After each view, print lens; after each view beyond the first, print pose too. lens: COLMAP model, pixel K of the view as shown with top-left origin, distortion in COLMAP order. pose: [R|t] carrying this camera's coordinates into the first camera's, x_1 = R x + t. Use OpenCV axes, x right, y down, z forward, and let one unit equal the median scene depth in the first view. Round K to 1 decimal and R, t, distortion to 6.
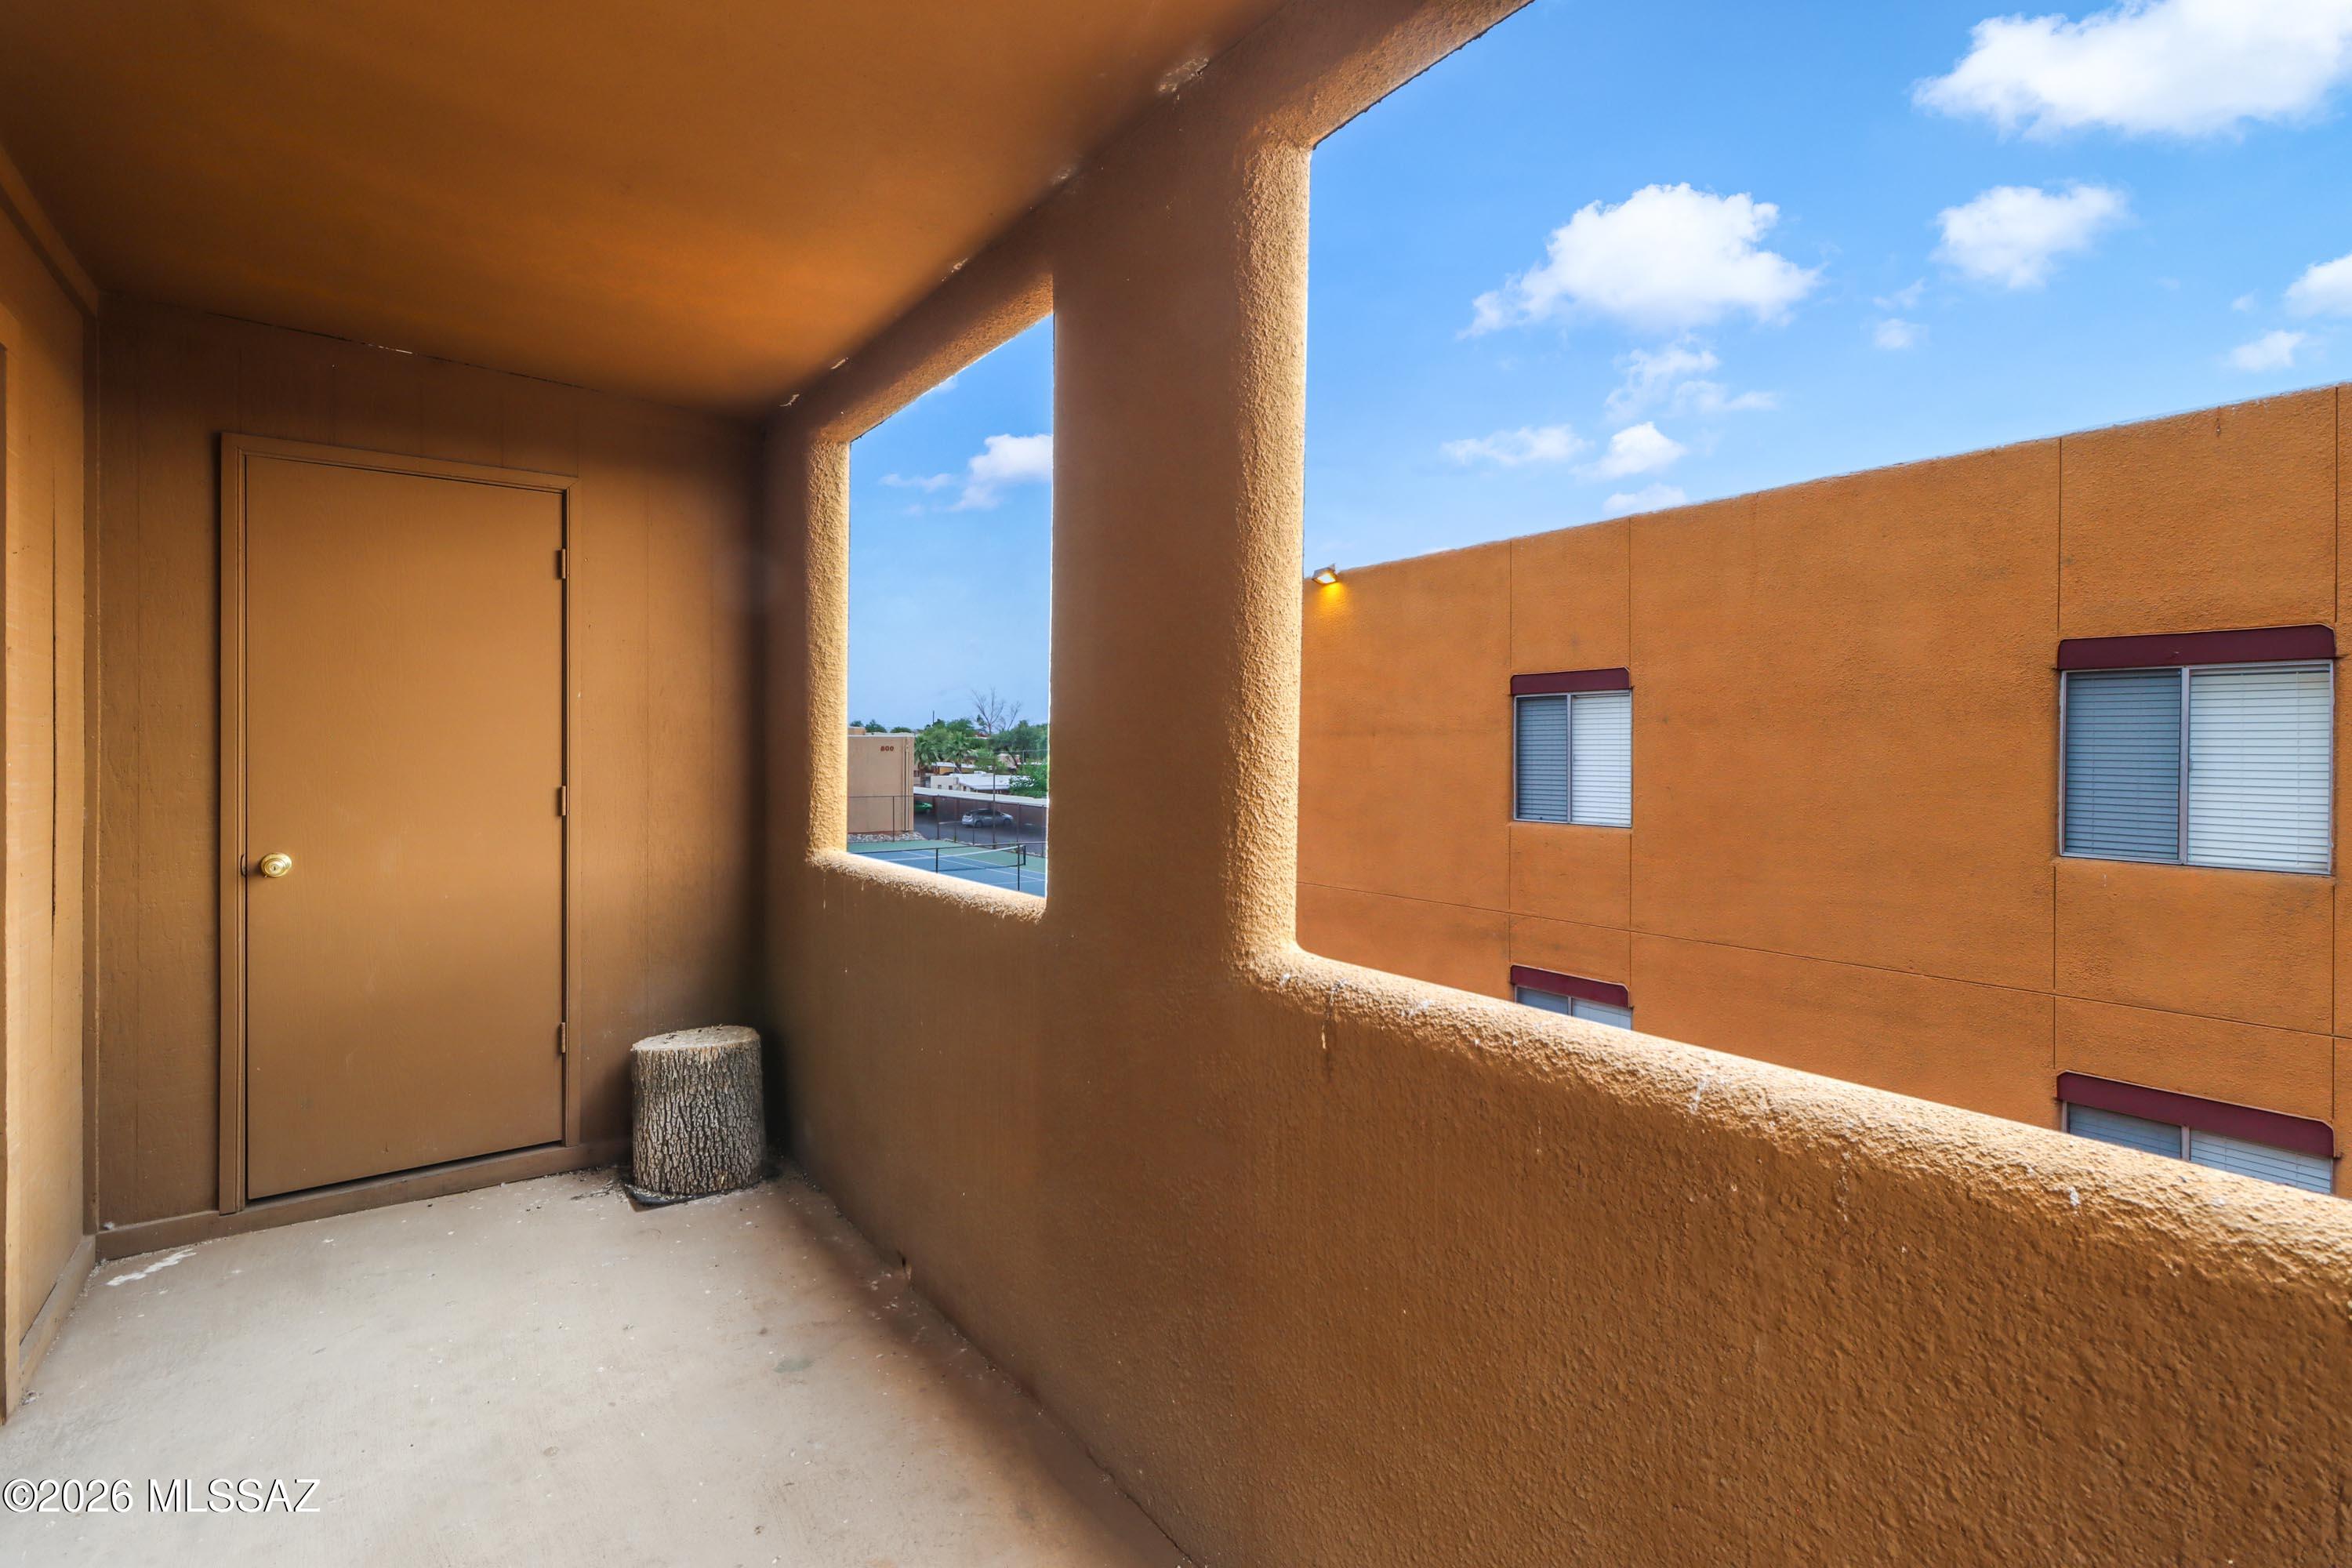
lens RADIAL K [[1120.2, 0, 1173.3], [0, 1120.2, 751.4], [0, 0, 1]] dist [-0.000473, -0.000709]
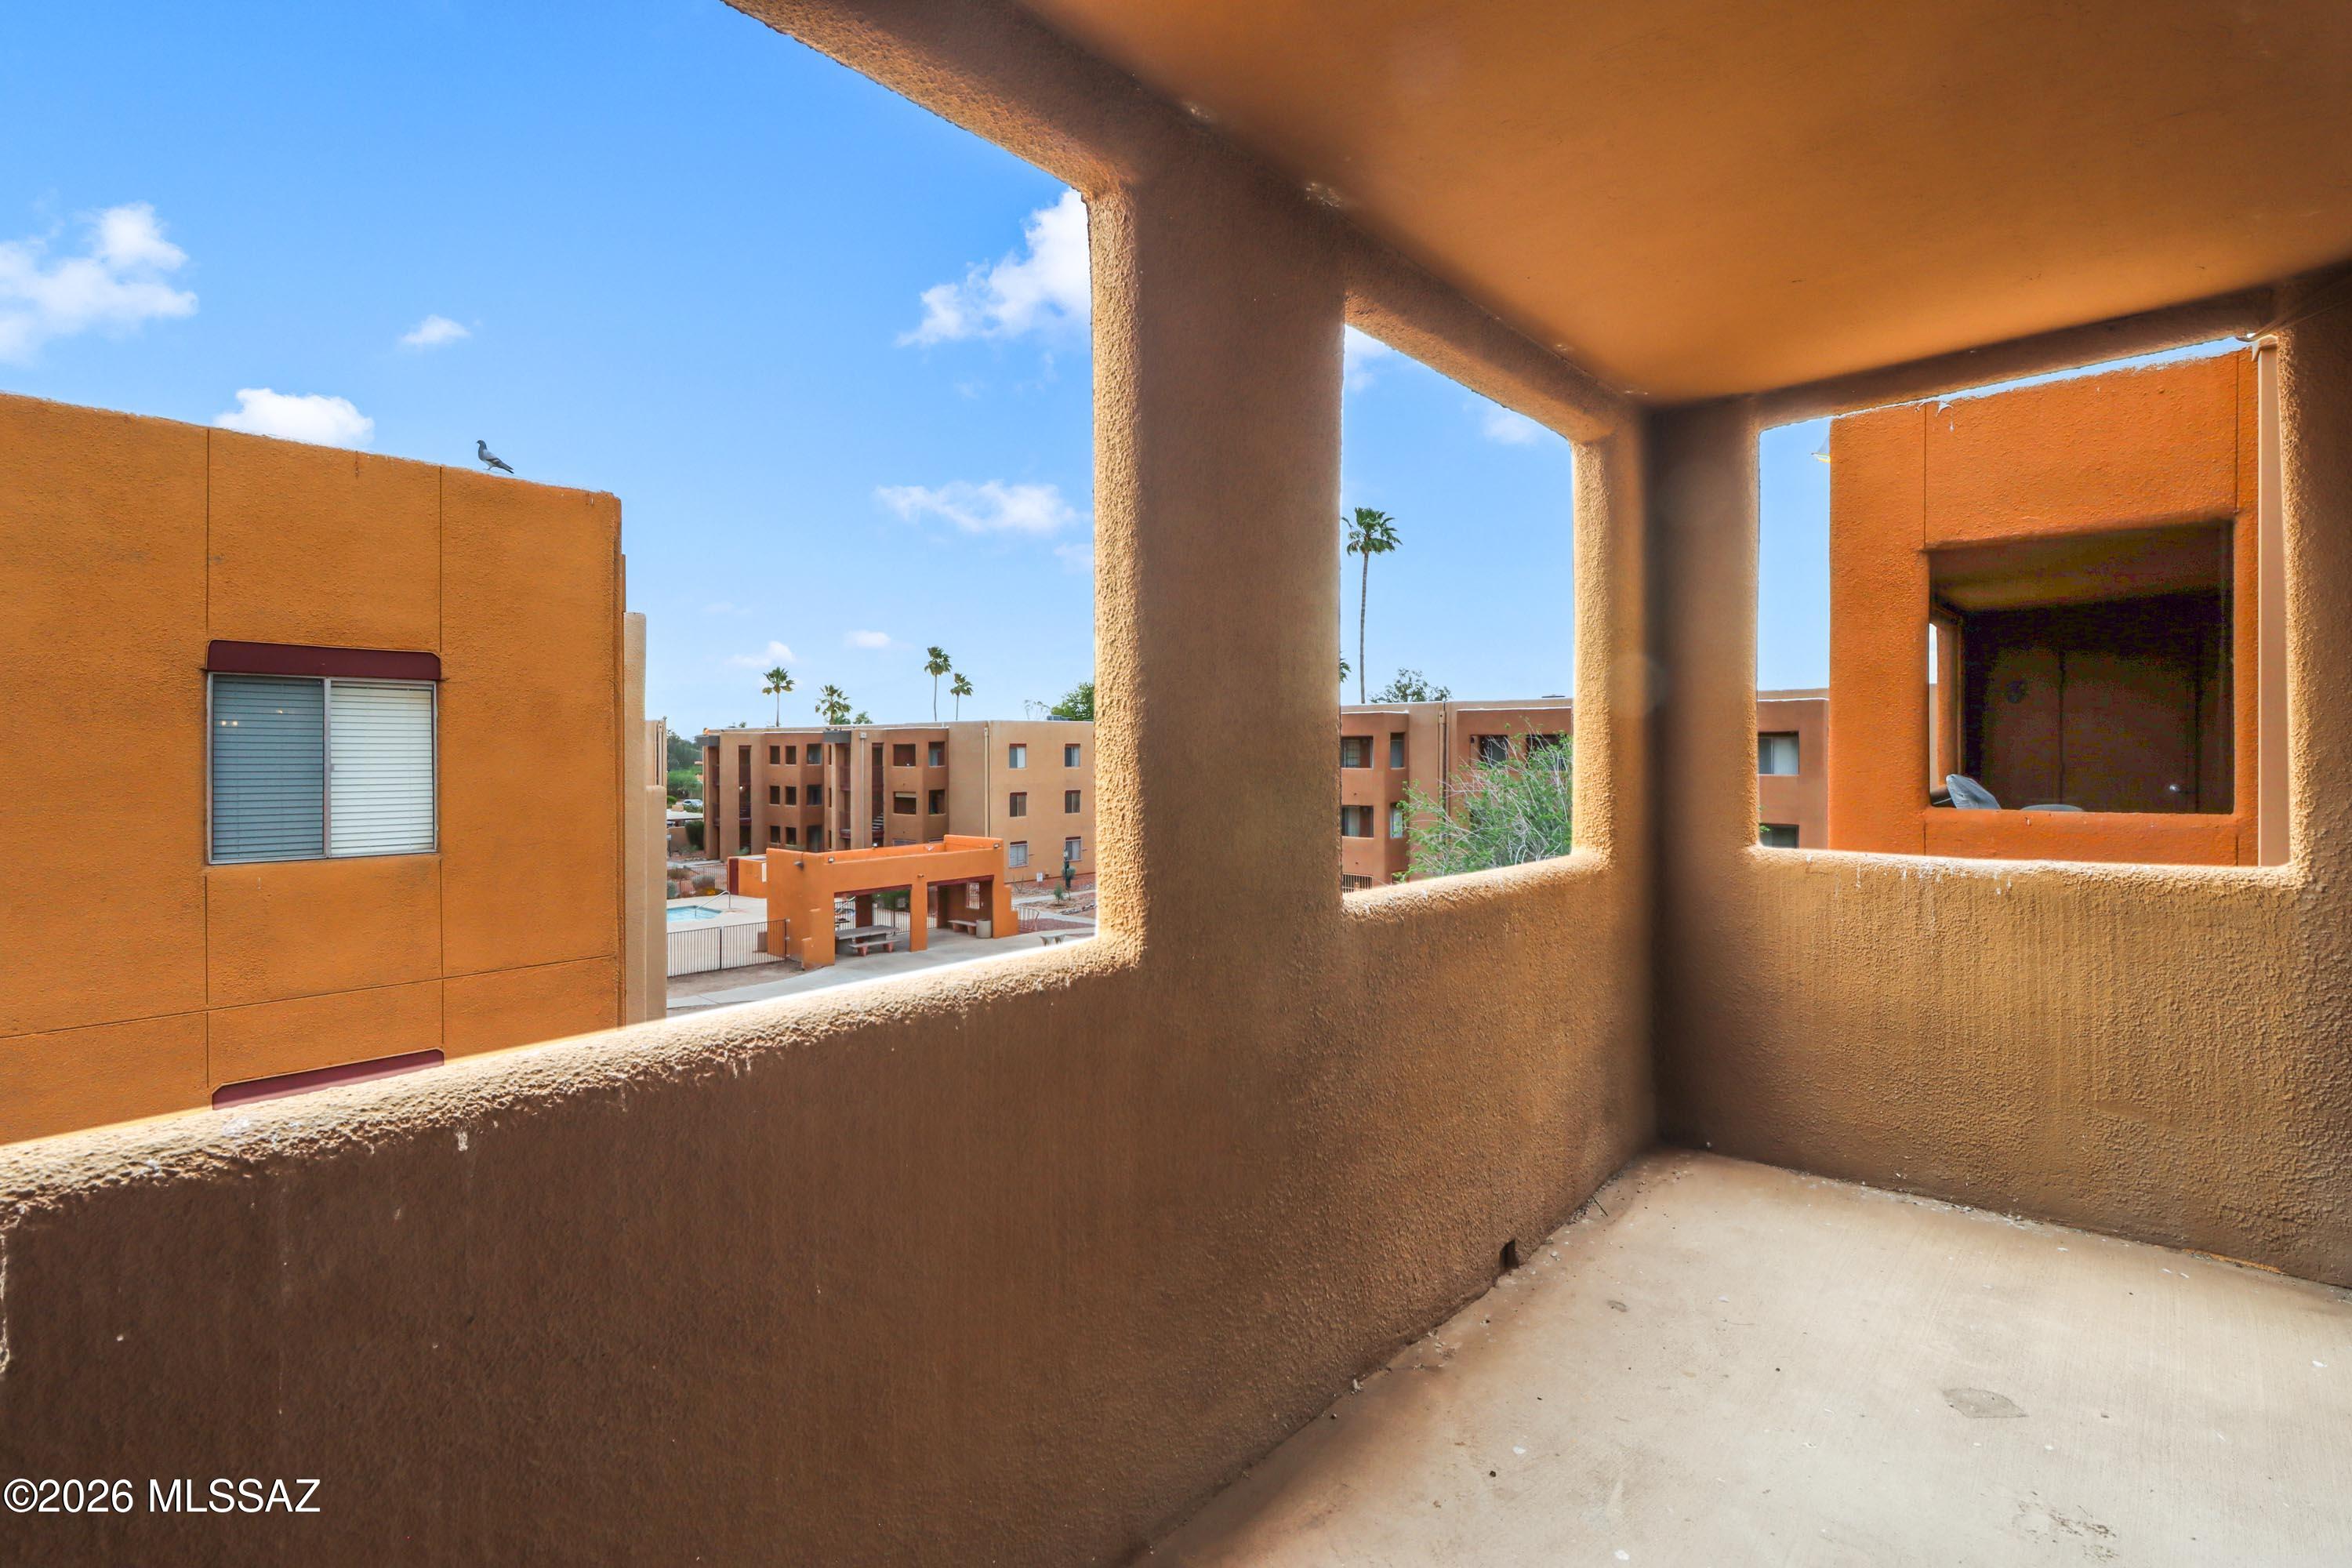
lens RADIAL K [[1120.2, 0, 1173.3], [0, 1120.2, 751.4], [0, 0, 1]] dist [-0.000473, -0.000709]
pose [[-0.227828, -0.001298, 0.973701, -0.269254], [0.004499, 0.999987, 0.002386, -0.001747], [-0.973691, 0.004924, -0.227819, 0.337519]]
